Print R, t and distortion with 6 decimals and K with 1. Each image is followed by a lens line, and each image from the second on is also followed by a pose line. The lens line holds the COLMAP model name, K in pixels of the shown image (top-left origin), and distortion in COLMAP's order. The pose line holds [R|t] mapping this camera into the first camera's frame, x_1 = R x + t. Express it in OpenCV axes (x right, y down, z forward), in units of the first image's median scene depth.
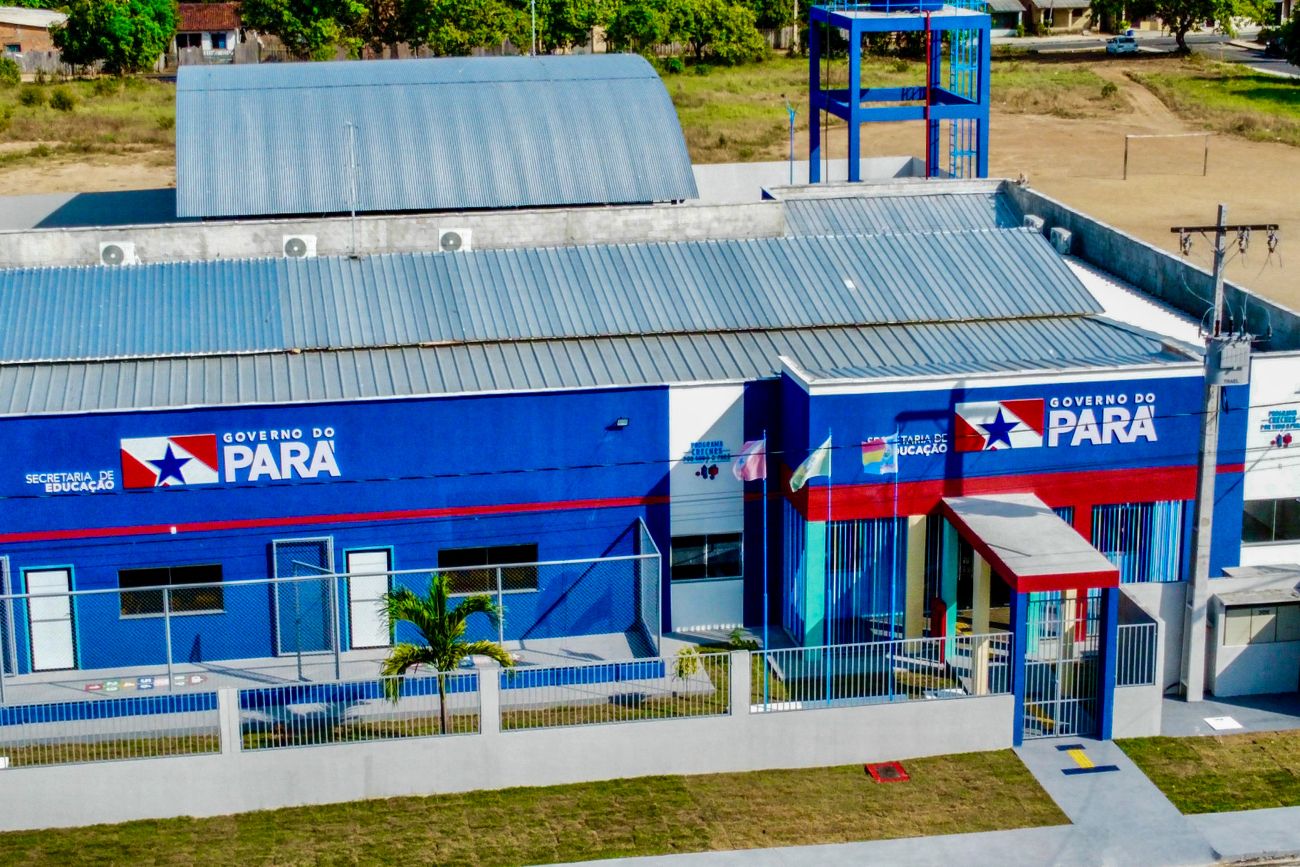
lens RADIAL K [[2335.0, 0, 650.0], [0, 2335.0, 433.5], [0, 0, 1]] dist [0.015888, -0.126890]
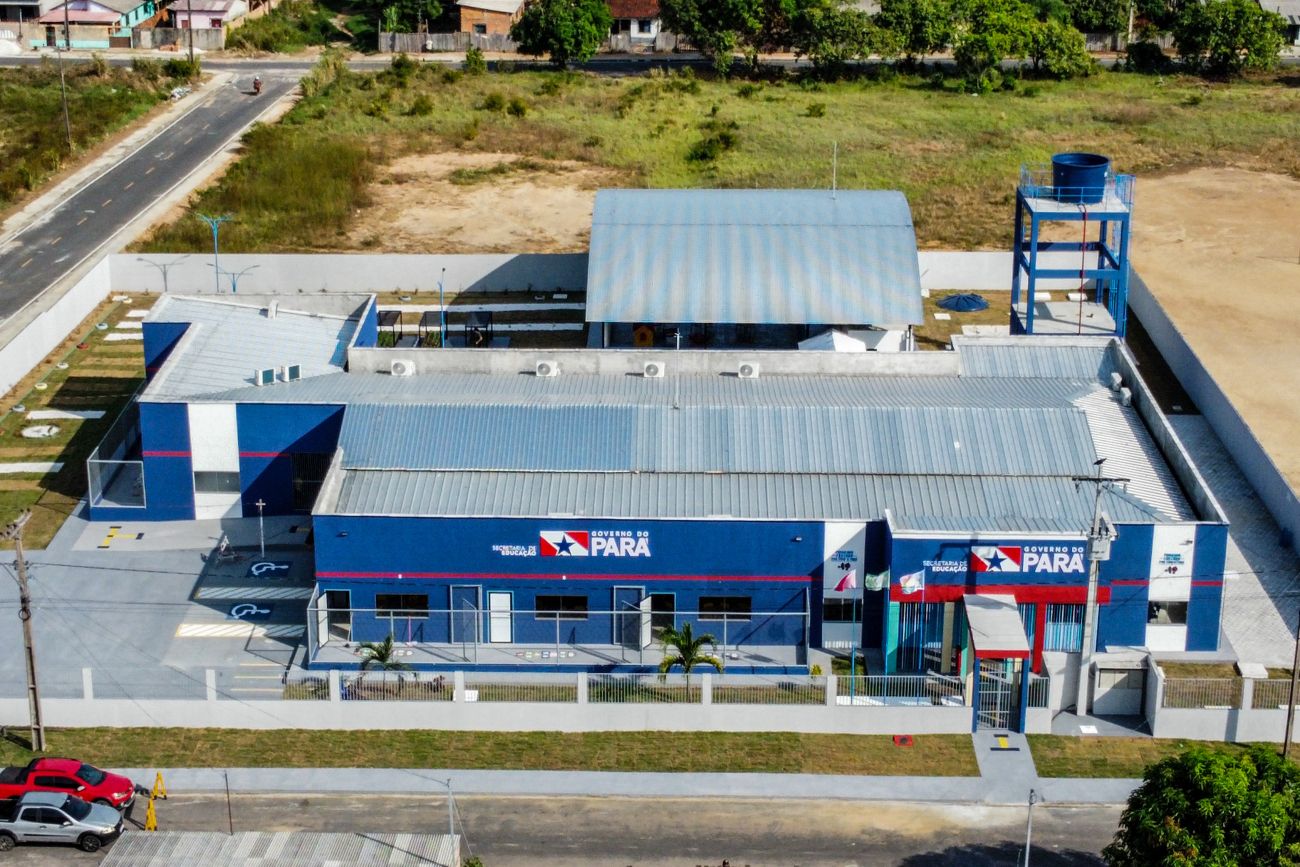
lens RADIAL K [[2335.0, 0, 650.0], [0, 2335.0, 433.5], [0, 0, 1]] dist [0.015888, -0.126890]
pose [[0.981946, 0.072927, -0.174540, 0.197241], [-0.059631, 0.994989, 0.080252, -0.238520], [0.179518, -0.068395, 0.981374, -0.889084]]
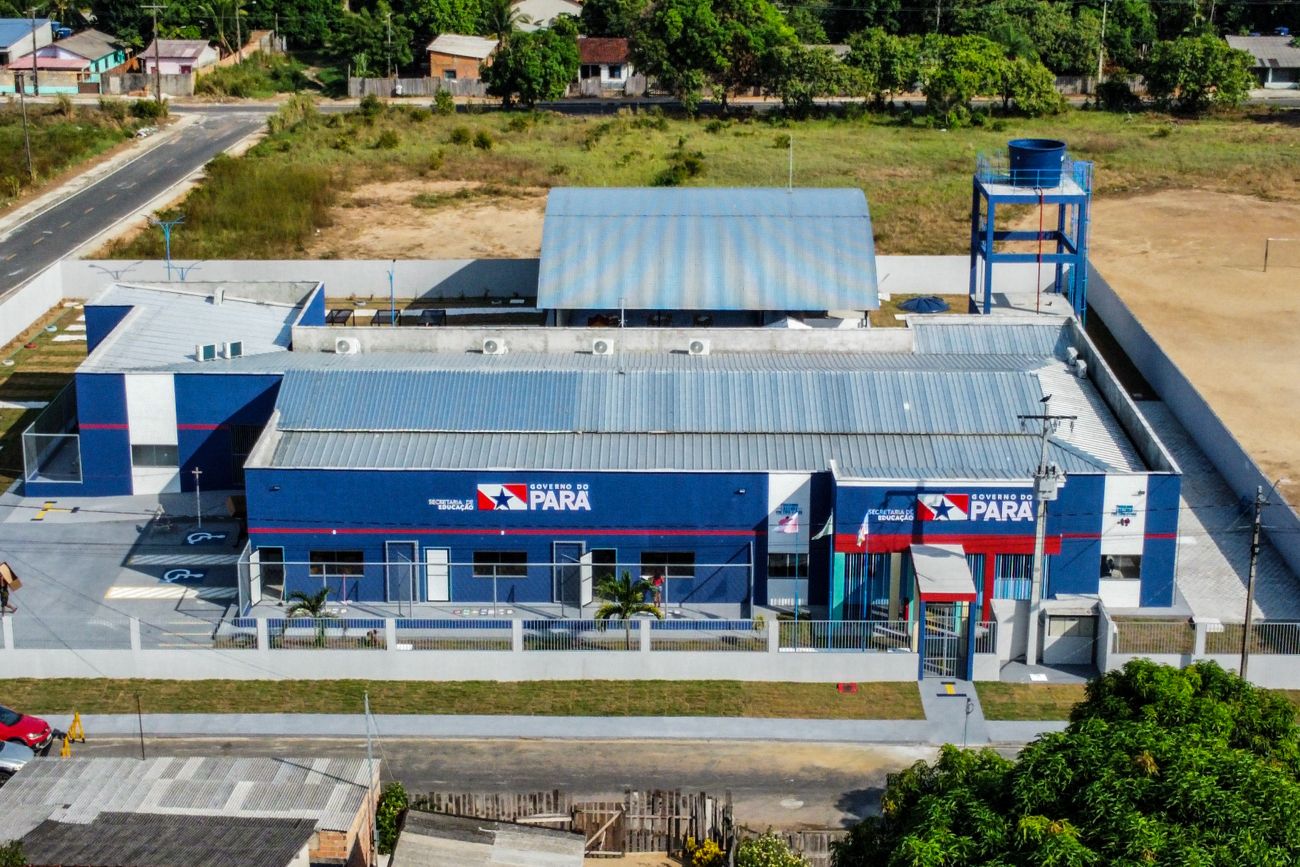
lens RADIAL K [[2335.0, 0, 650.0], [0, 2335.0, 433.5], [0, 0, 1]] dist [0.015888, -0.126890]
pose [[0.982956, 0.062550, -0.172875, 0.237266], [-0.056909, 0.997678, 0.037404, -0.117097], [0.174814, -0.026928, 0.984233, -0.846666]]
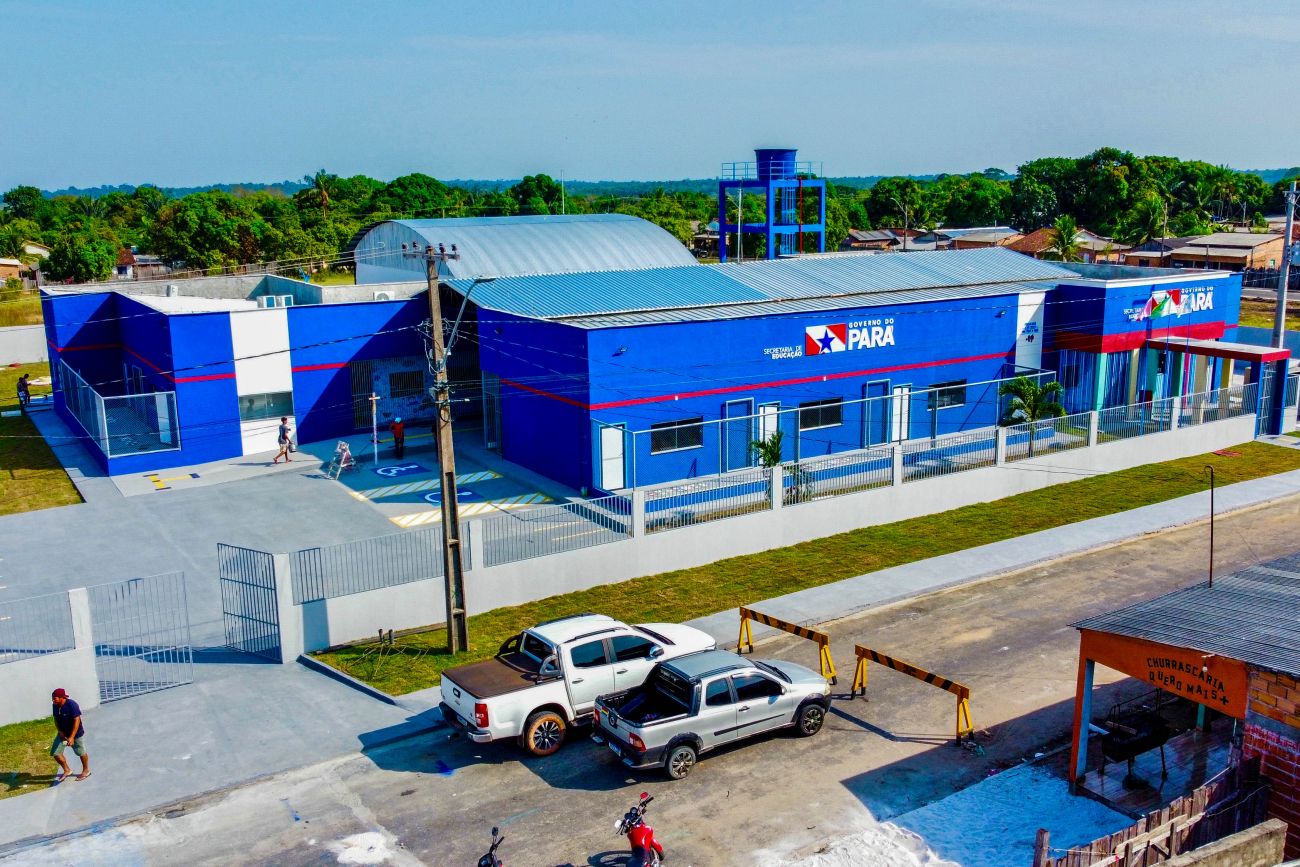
lens RADIAL K [[1167.6, 0, 650.0], [0, 1167.6, 433.5], [0, 0, 1]] dist [0.005477, -0.023485]
pose [[0.924927, -0.083531, 0.370855, -0.664717], [0.102814, 0.994170, -0.032497, 0.098489], [-0.365978, 0.068186, 0.928122, 0.216857]]
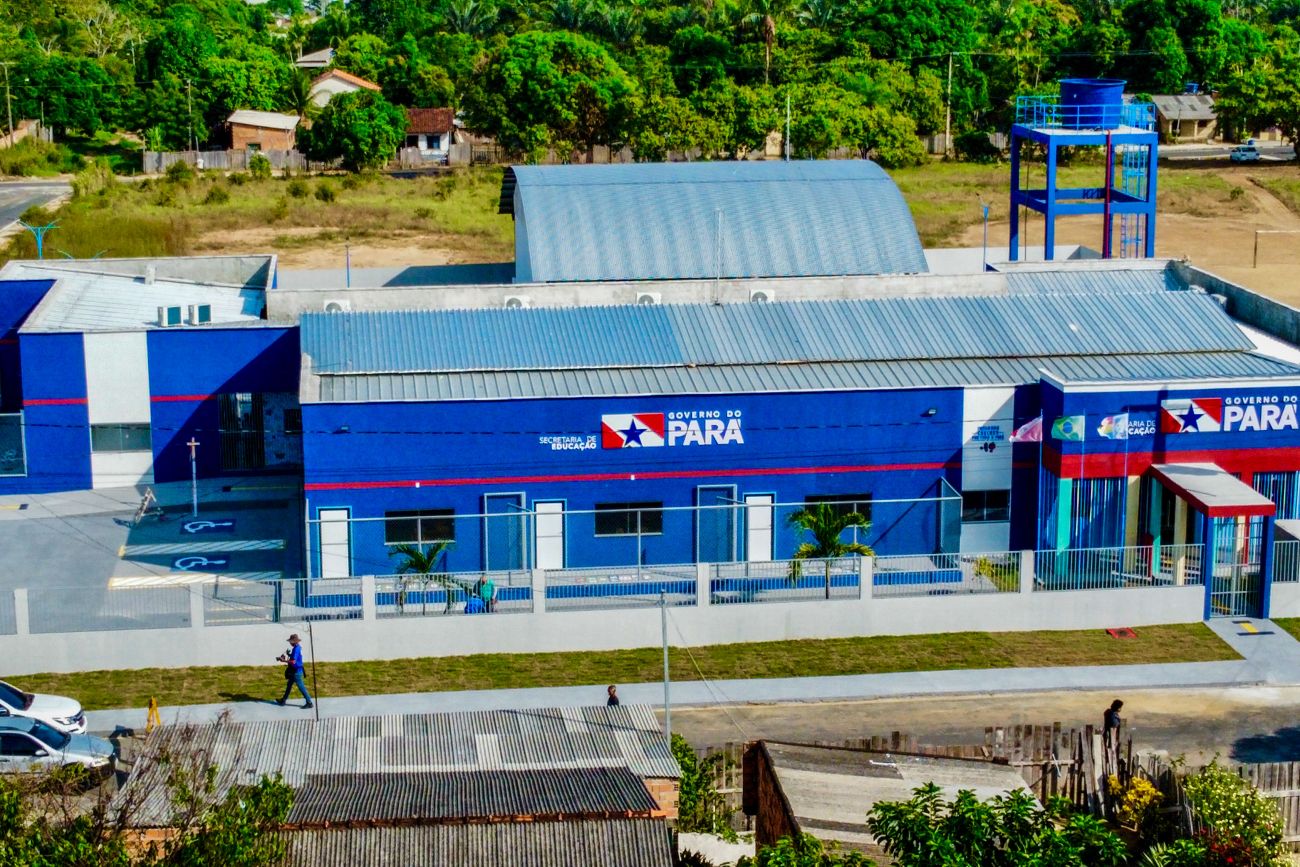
lens RADIAL K [[2335.0, 0, 650.0], [0, 2335.0, 433.5], [0, 0, 1]] dist [0.015888, -0.126890]
pose [[0.998959, 0.014824, -0.043135, -0.128709], [-0.016619, 0.998998, -0.041564, 0.075035], [0.042476, 0.042237, 0.998204, -0.491284]]
